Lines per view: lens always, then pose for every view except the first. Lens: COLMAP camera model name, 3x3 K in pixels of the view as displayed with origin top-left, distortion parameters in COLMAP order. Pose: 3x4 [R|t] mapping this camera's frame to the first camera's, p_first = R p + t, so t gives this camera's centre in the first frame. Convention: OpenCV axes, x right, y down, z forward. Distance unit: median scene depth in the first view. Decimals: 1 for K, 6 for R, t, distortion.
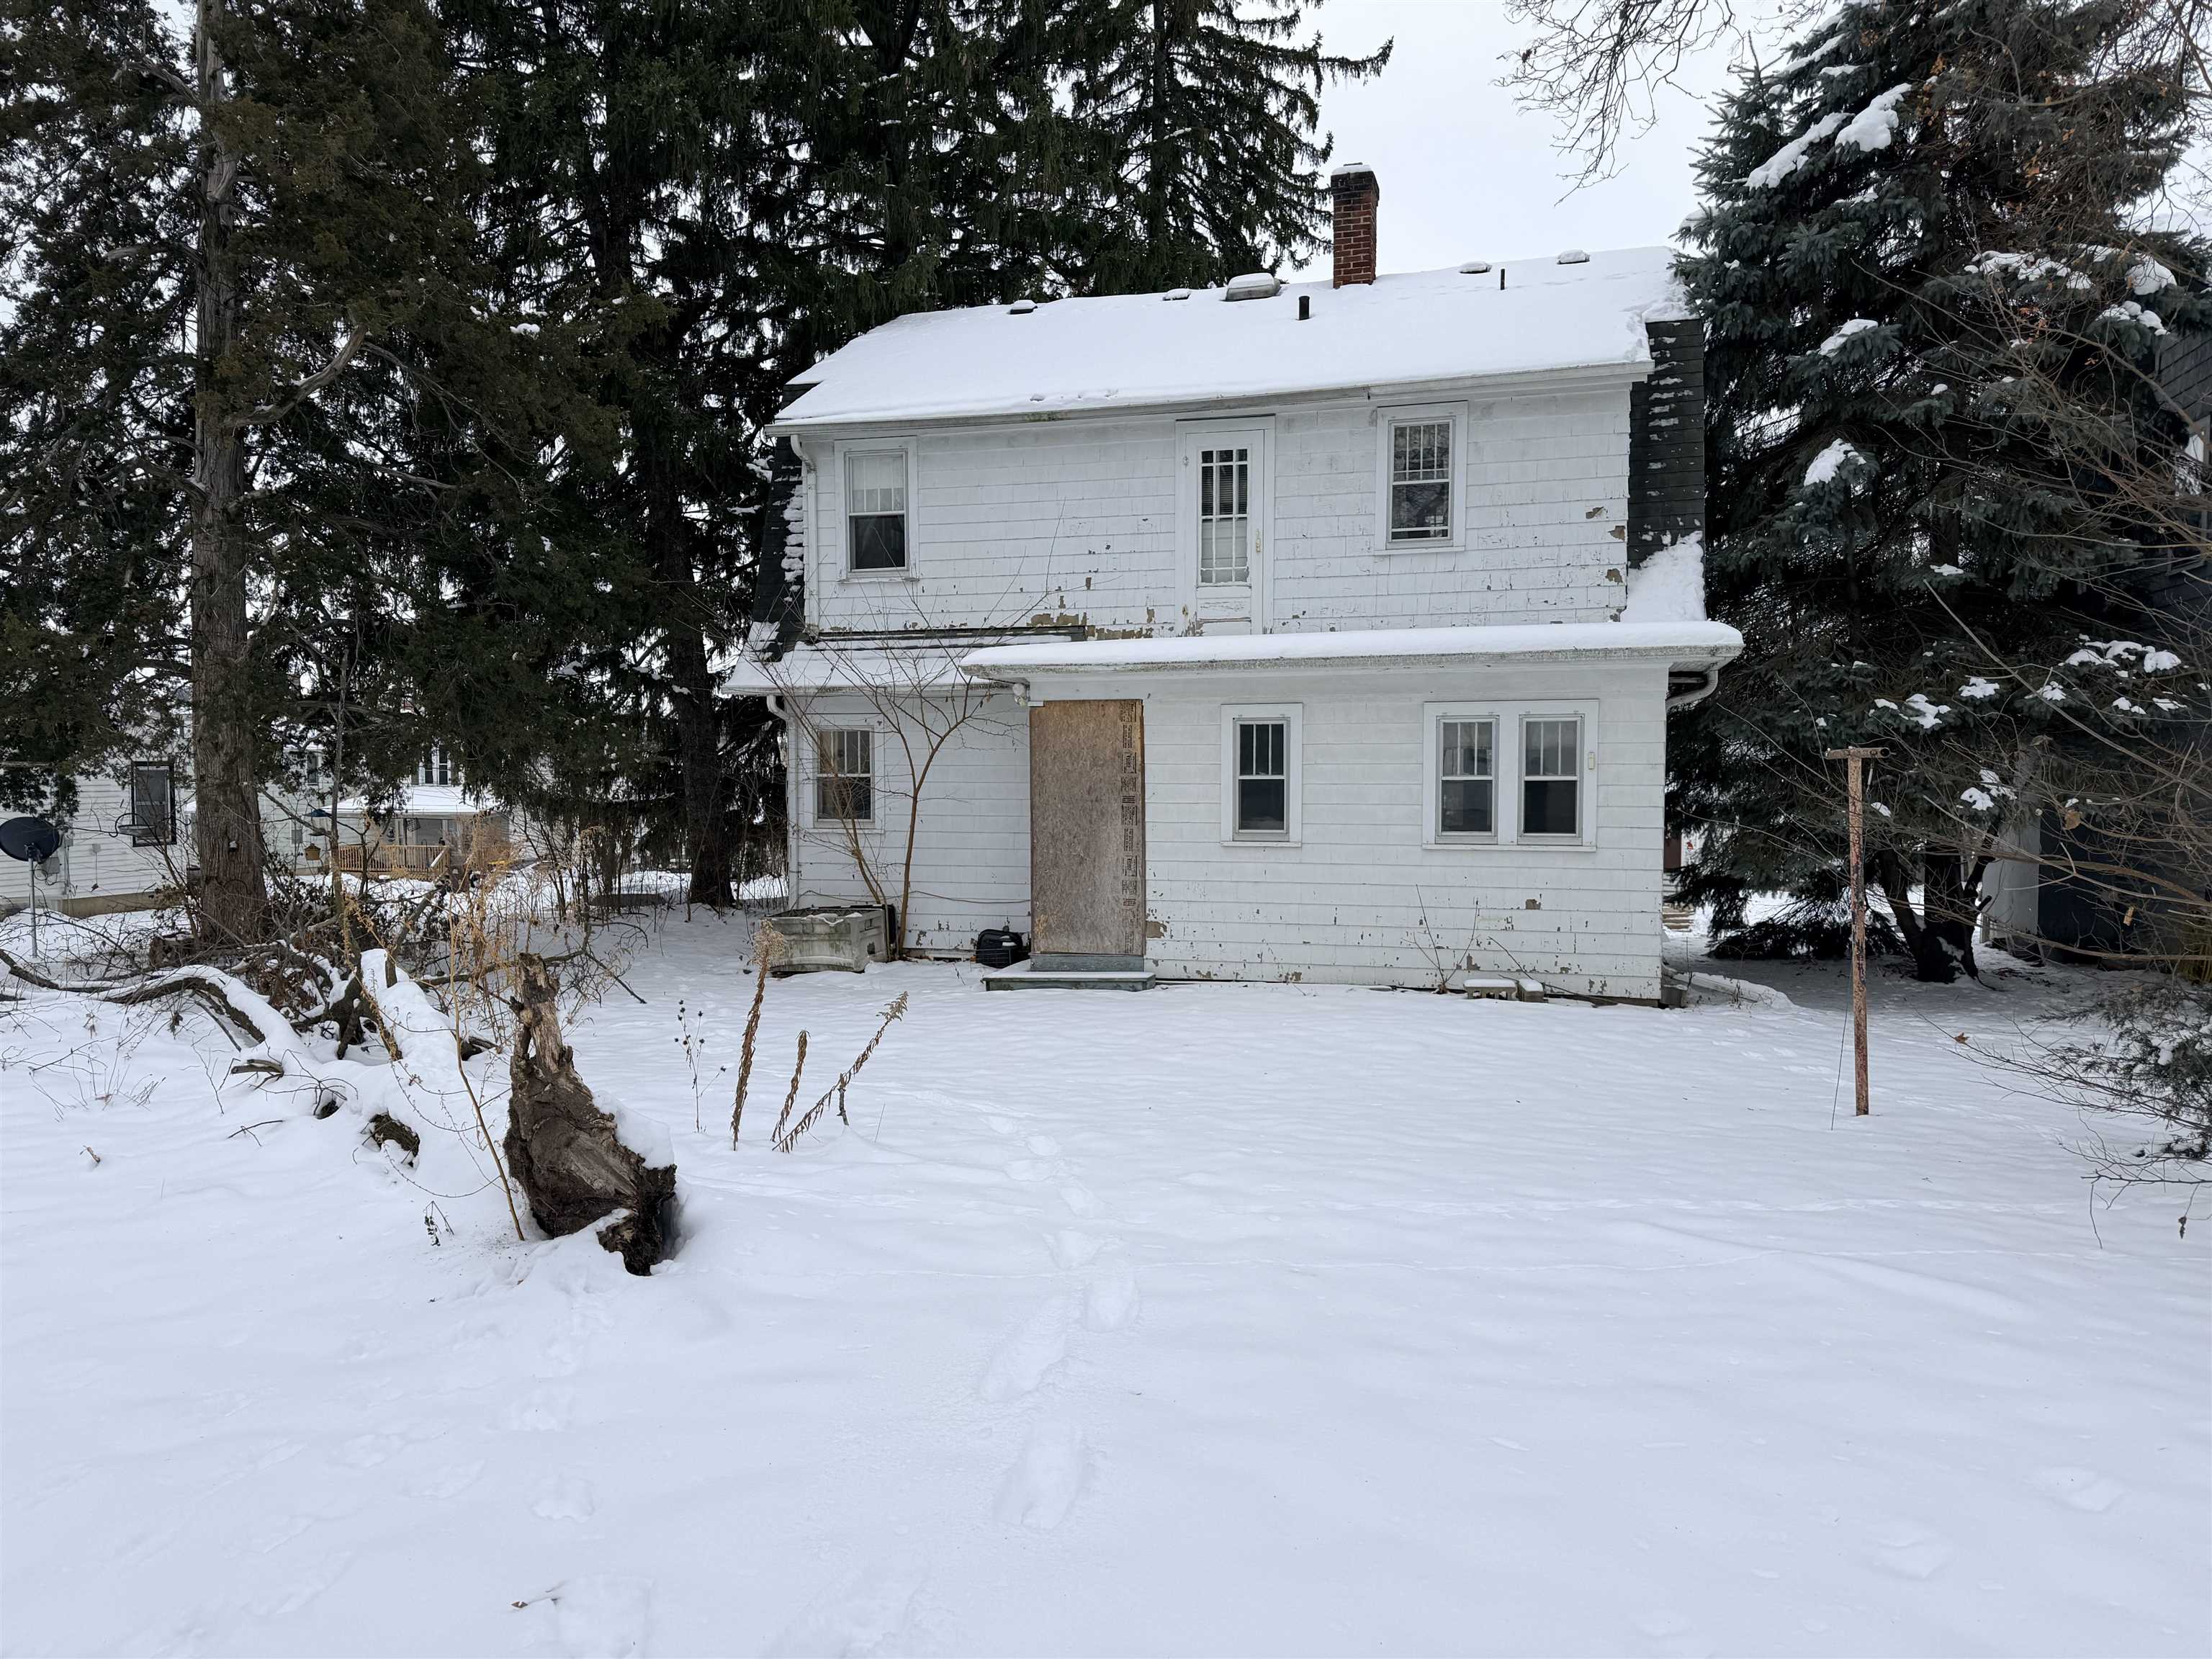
lens RADIAL K [[1536.4, 0, 1104.6], [0, 1536.4, 836.2], [0, 0, 1]] dist [0.130465, -0.207072]
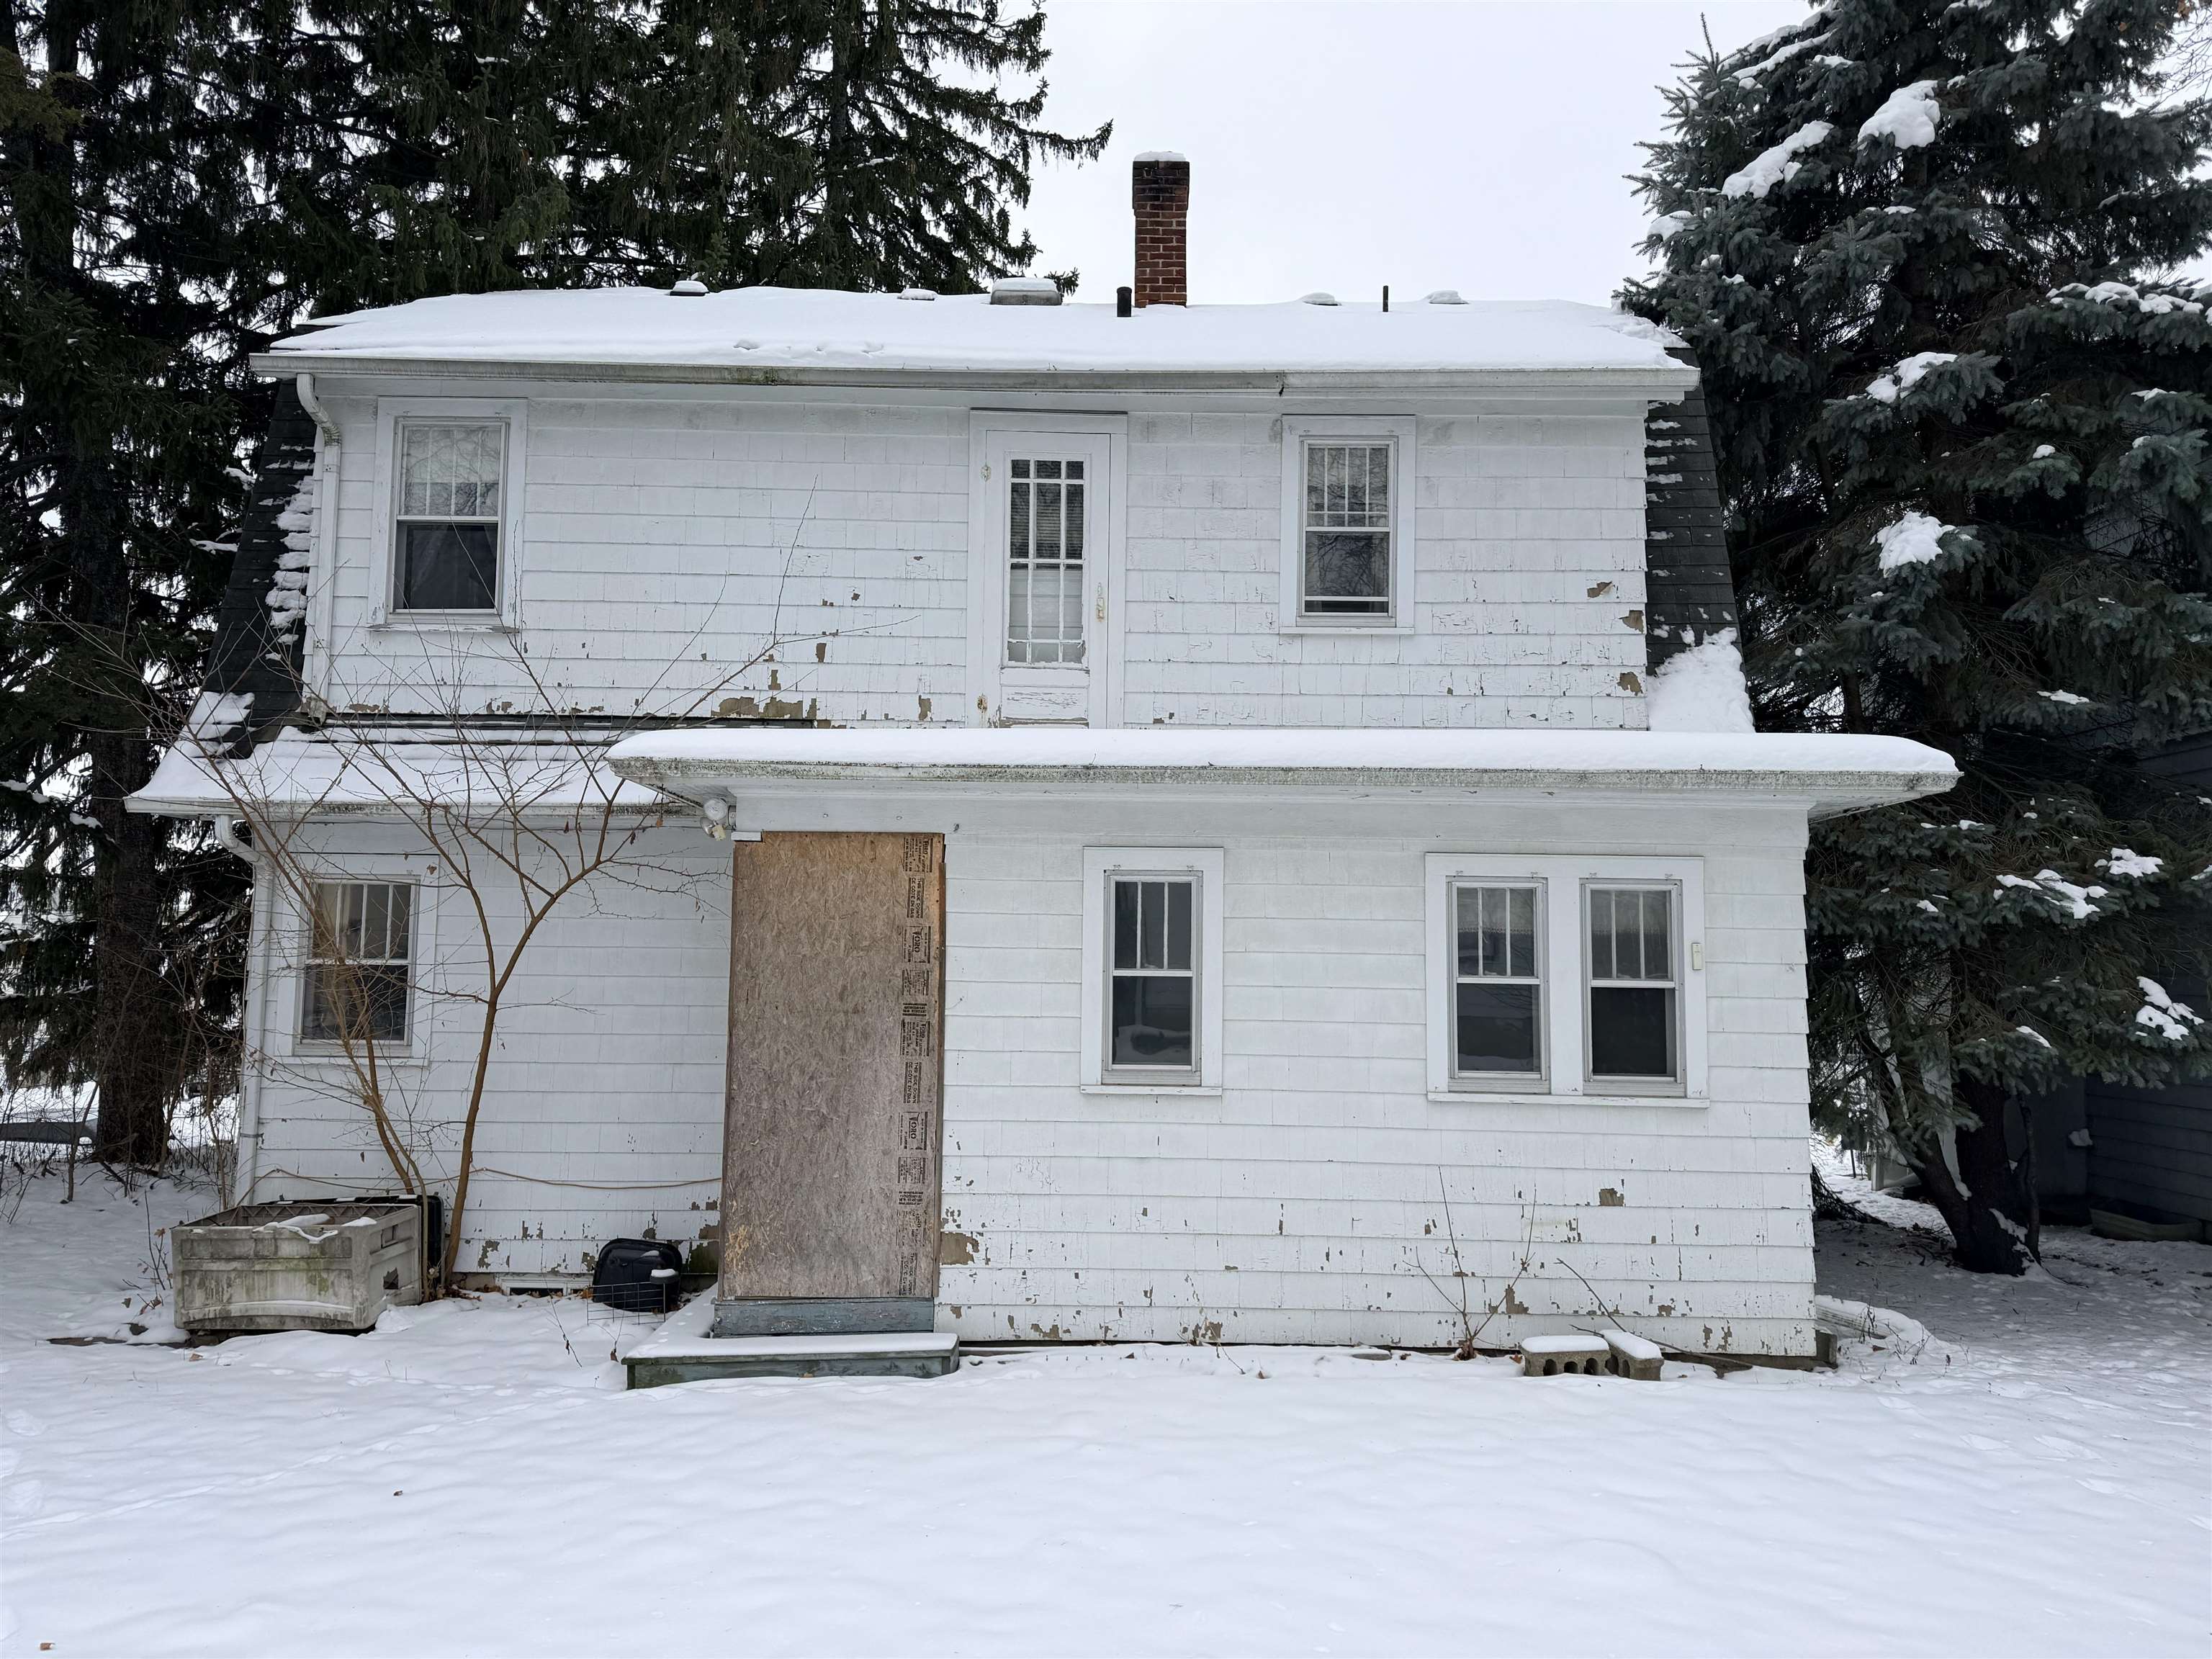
lens RADIAL K [[1536.4, 0, 1104.6], [0, 1536.4, 836.2], [0, 0, 1]] dist [0.130465, -0.207072]
pose [[0.963483, 0.036543, 0.265263, -0.067265], [-0.003247, 0.992165, -0.124890, -0.016311], [-0.267749, 0.119468, 0.956053, 0.423091]]
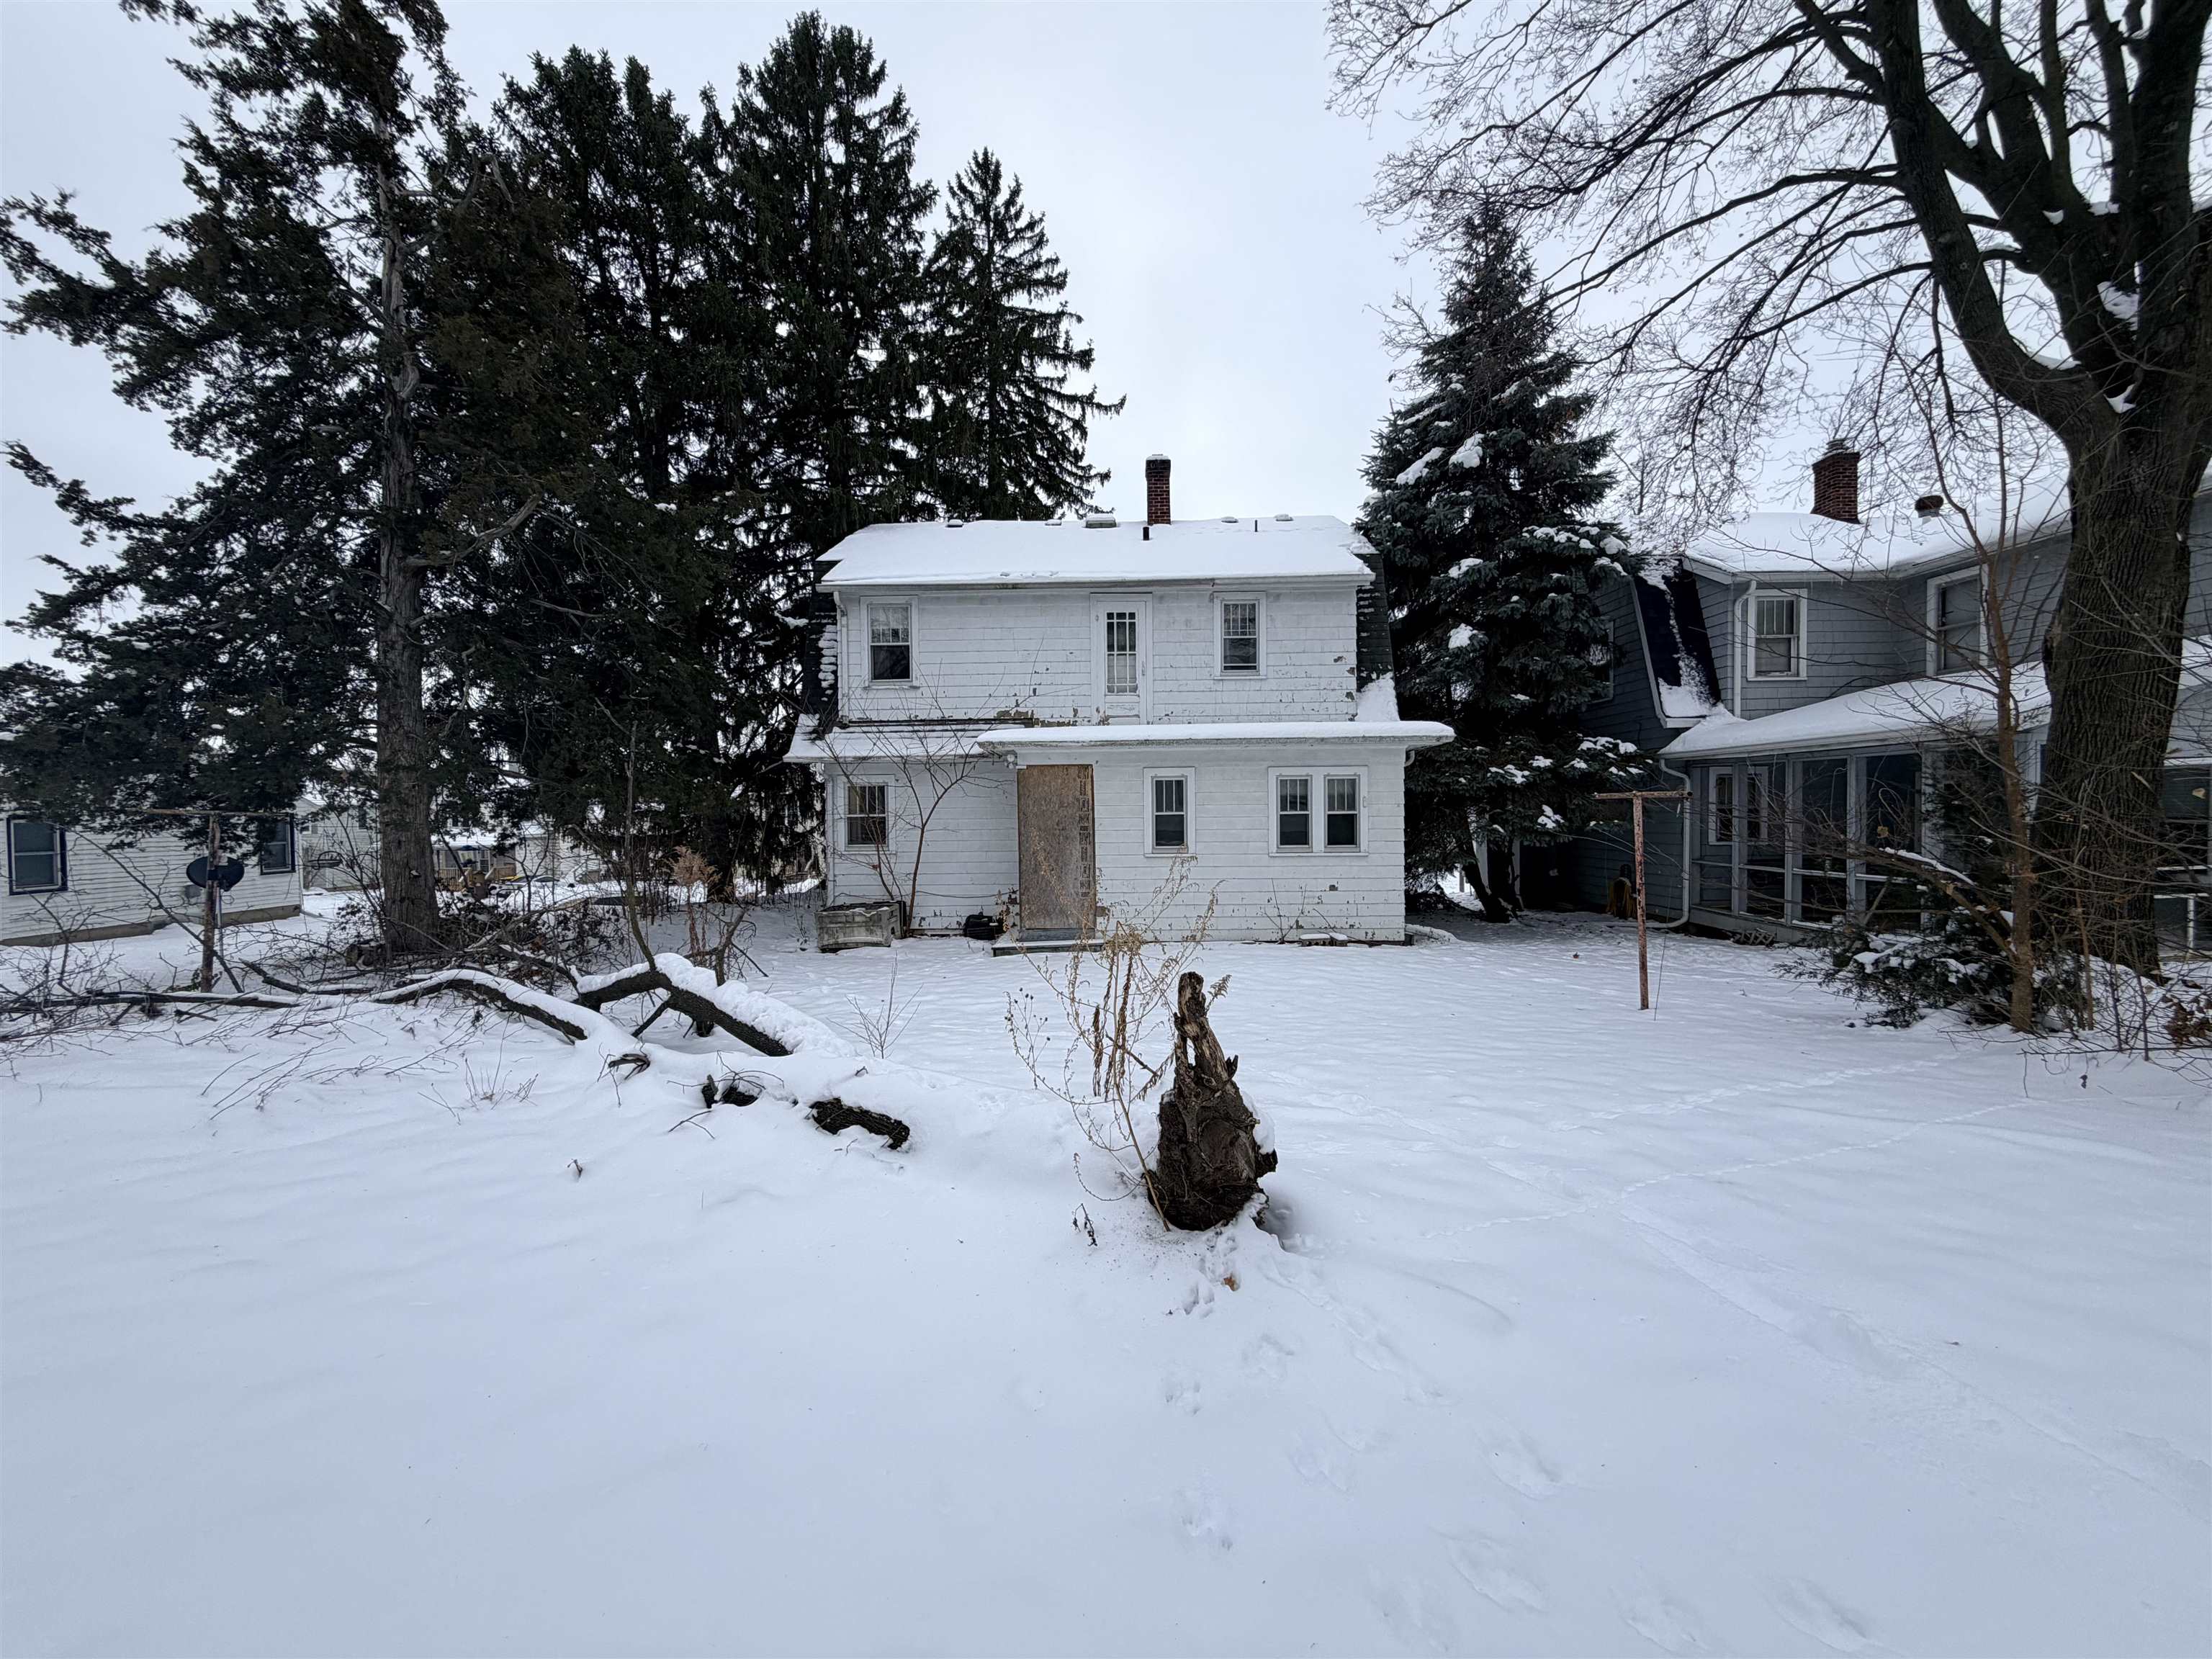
lens RADIAL K [[876.2, 0, 1099.7], [0, 876.2, 824.8], [0, 0, 1]] dist [-0.003402, 0.000001]
pose [[0.968288, -0.012711, 0.249514, -0.185273], [0.019772, 0.999471, -0.025813, -0.004408], [-0.249054, 0.029927, 0.968027, 0.132116]]
